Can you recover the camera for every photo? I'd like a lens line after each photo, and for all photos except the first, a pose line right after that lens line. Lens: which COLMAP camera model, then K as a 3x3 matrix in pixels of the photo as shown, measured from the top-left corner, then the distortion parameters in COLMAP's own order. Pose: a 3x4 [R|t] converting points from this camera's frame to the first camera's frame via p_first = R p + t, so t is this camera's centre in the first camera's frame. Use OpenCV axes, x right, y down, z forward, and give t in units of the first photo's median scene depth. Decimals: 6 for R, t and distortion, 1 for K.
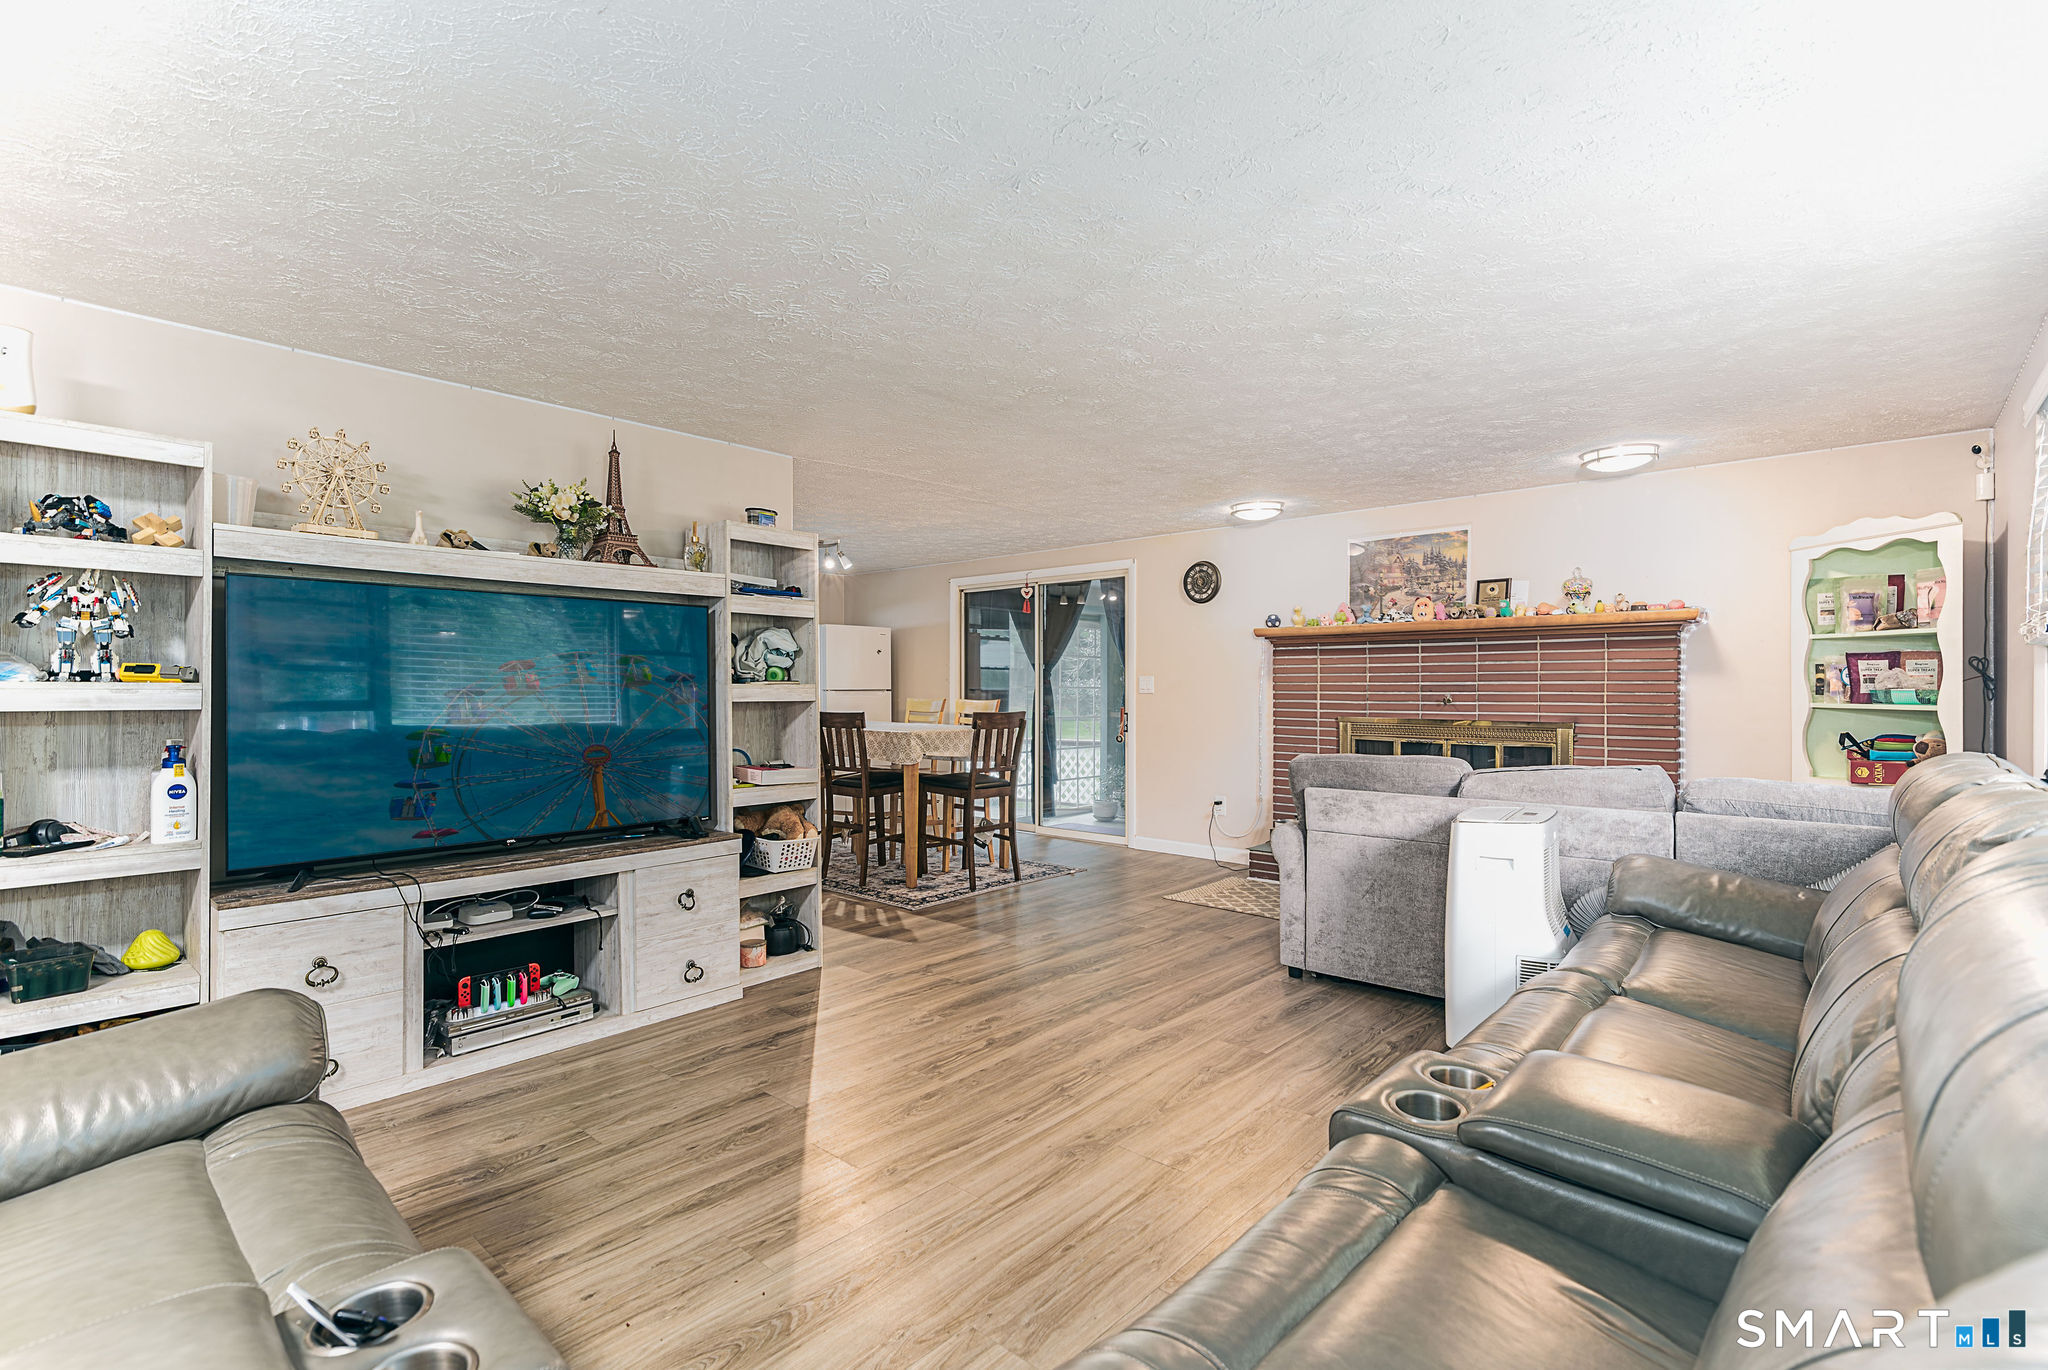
lens RADIAL K [[943.0, 0, 1025.3], [0, 943.0, 690.1], [0, 0, 1]] dist [0.007999, -0.001120]
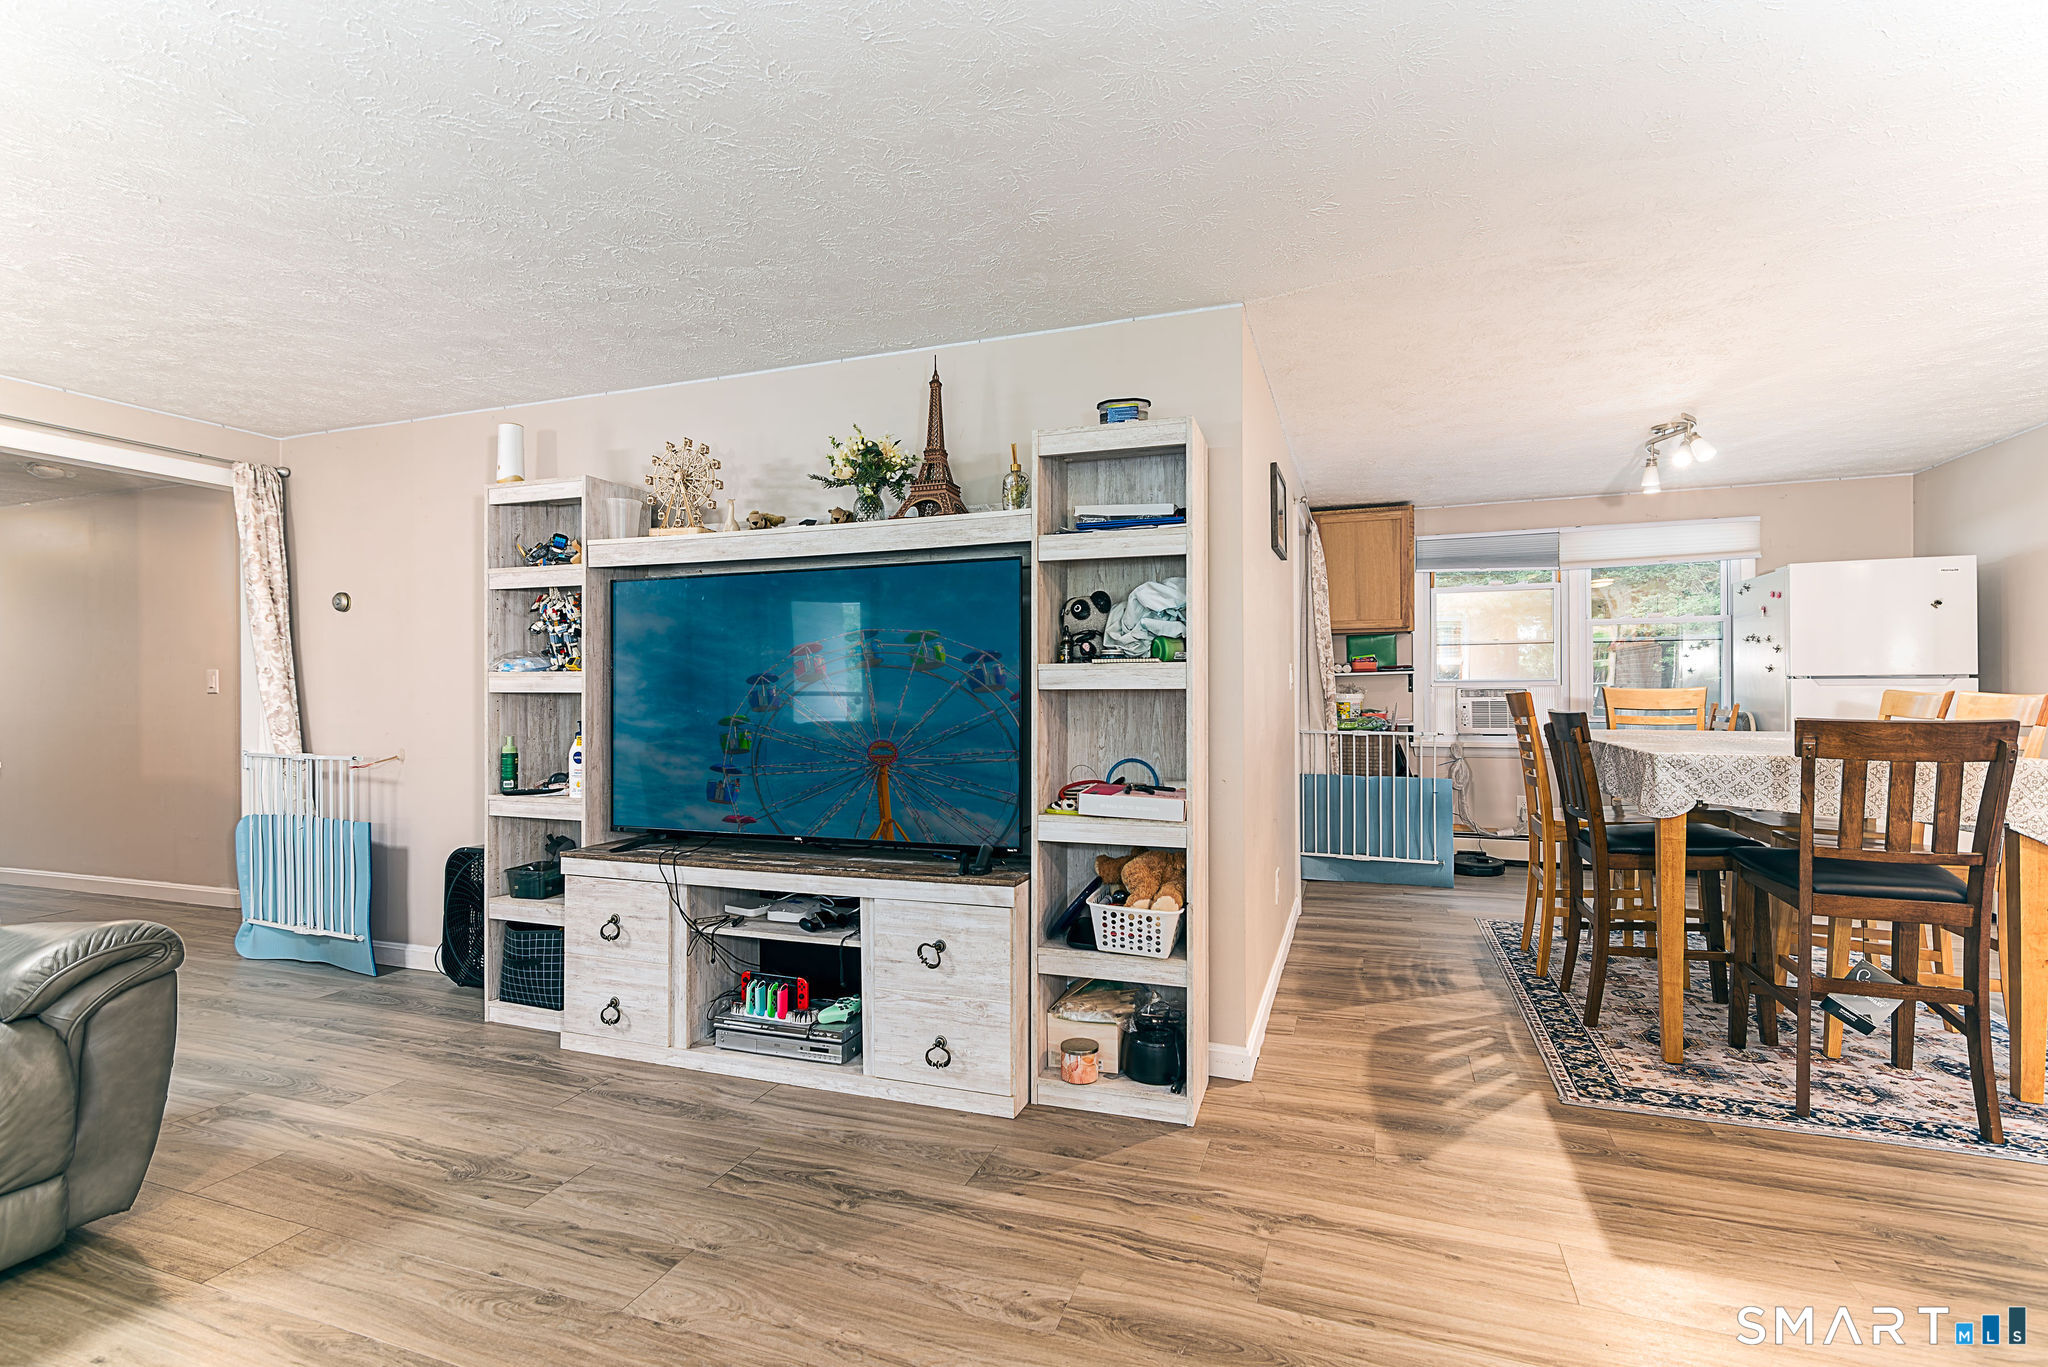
lens RADIAL K [[943.0, 0, 1024.9], [0, 943.0, 696.4], [0, 0, 1]] dist [0.007999, -0.001120]
pose [[0.368426, 0.005726, -0.929639, 0.339135], [0.004886, 0.999955, 0.008095, 0.012159], [0.929644, -0.007524, 0.368382, 0.748997]]
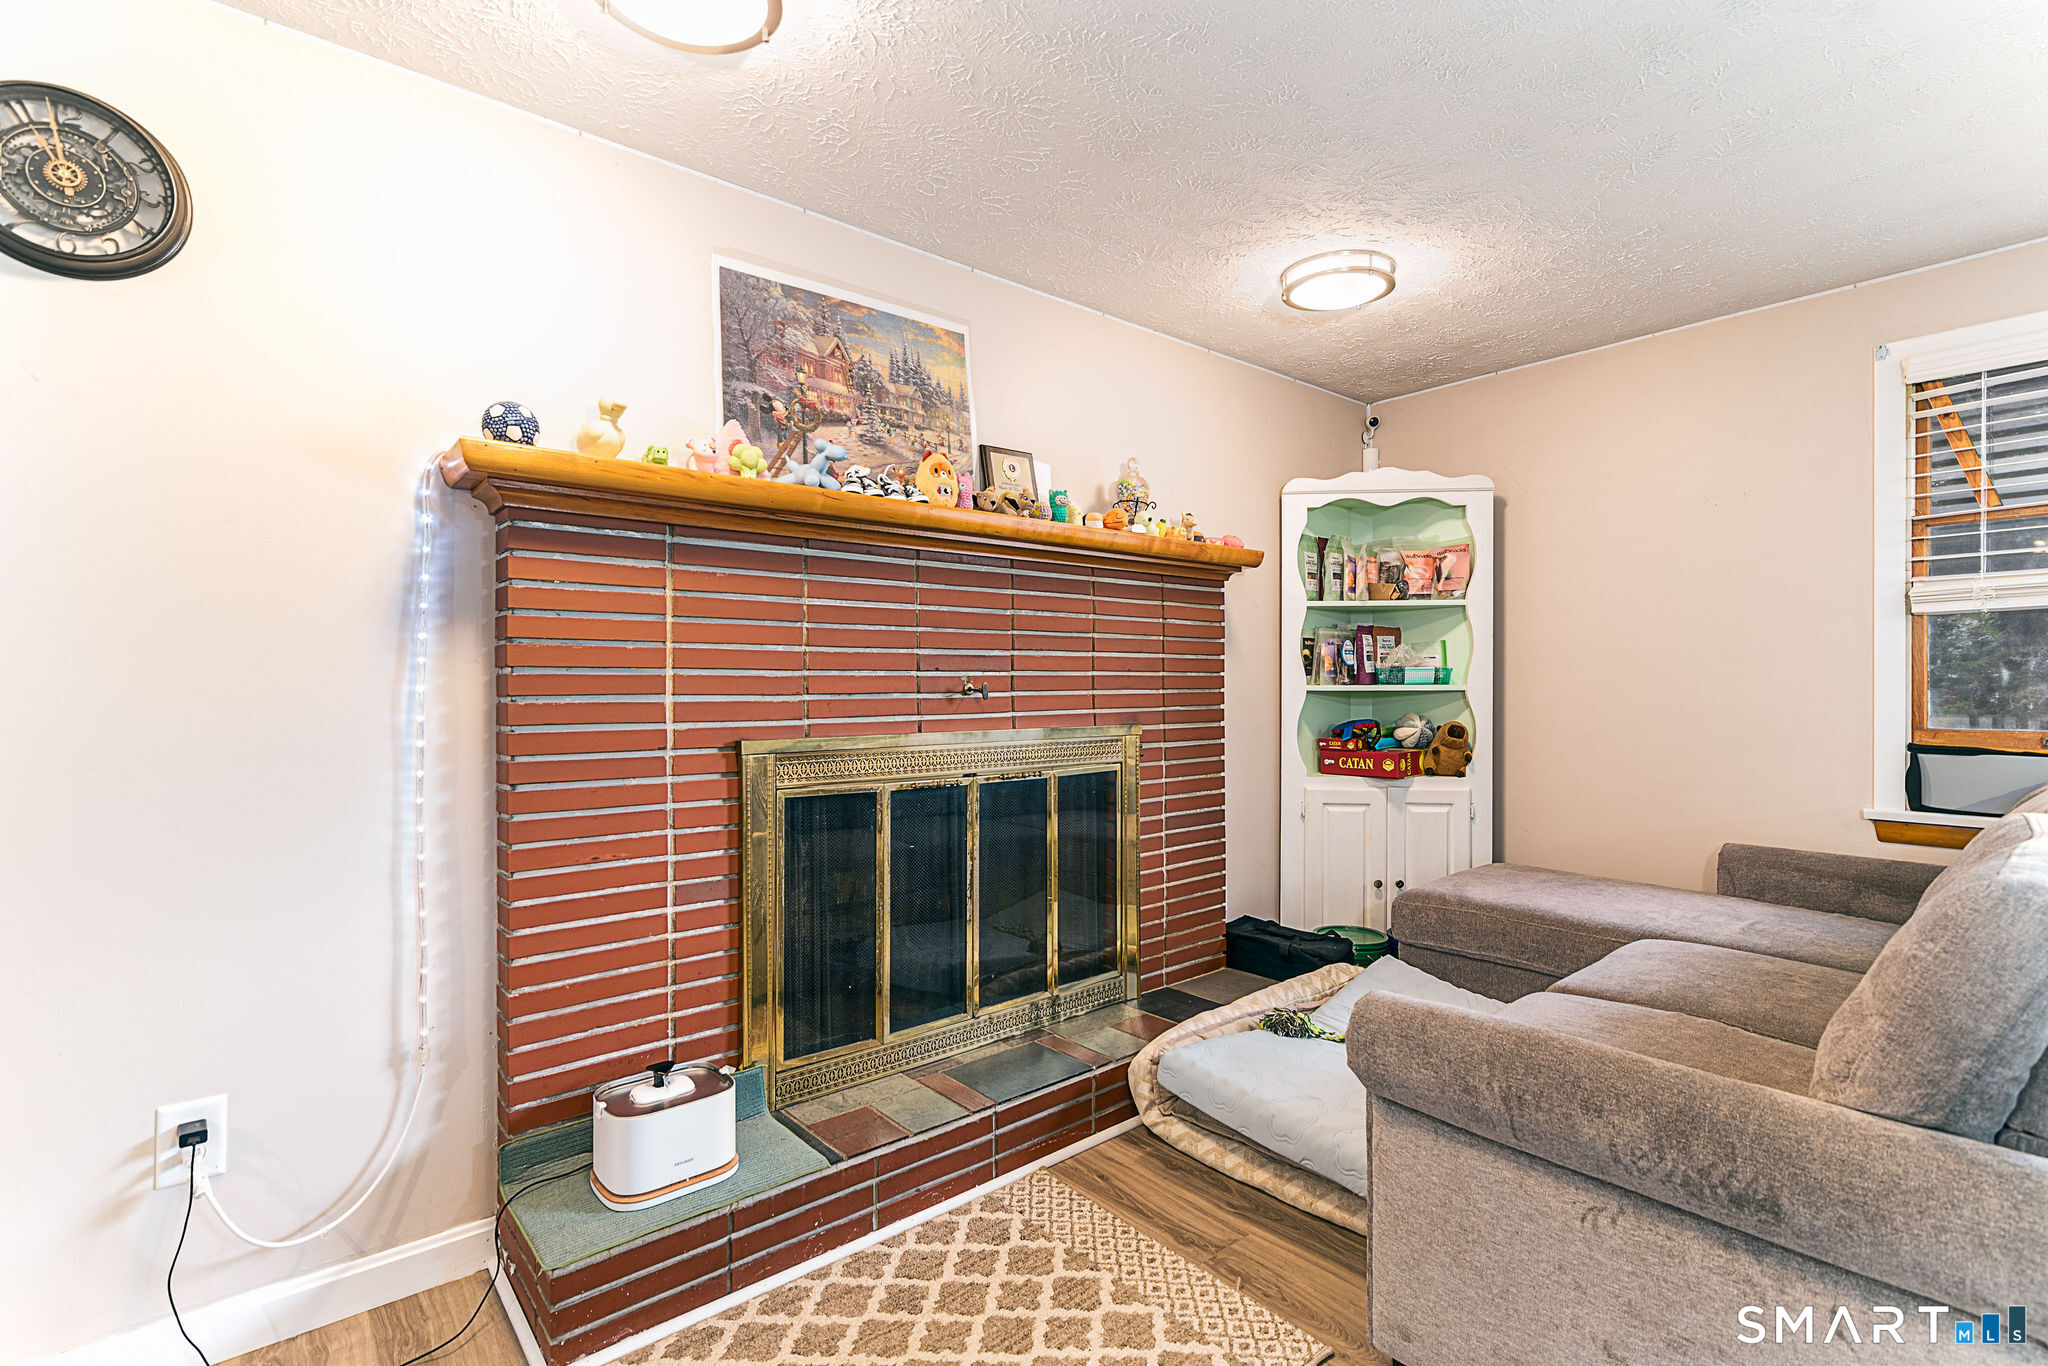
lens RADIAL K [[943.0, 0, 1027.6], [0, 943.0, 686.4], [0, 0, 1]] dist [0.007999, -0.001120]
pose [[0.145817, -0.004713, 0.989300, -0.004420], [0.007984, 0.999962, 0.003587, 0.011743], [-0.989279, 0.007376, 0.145849, 1.320096]]
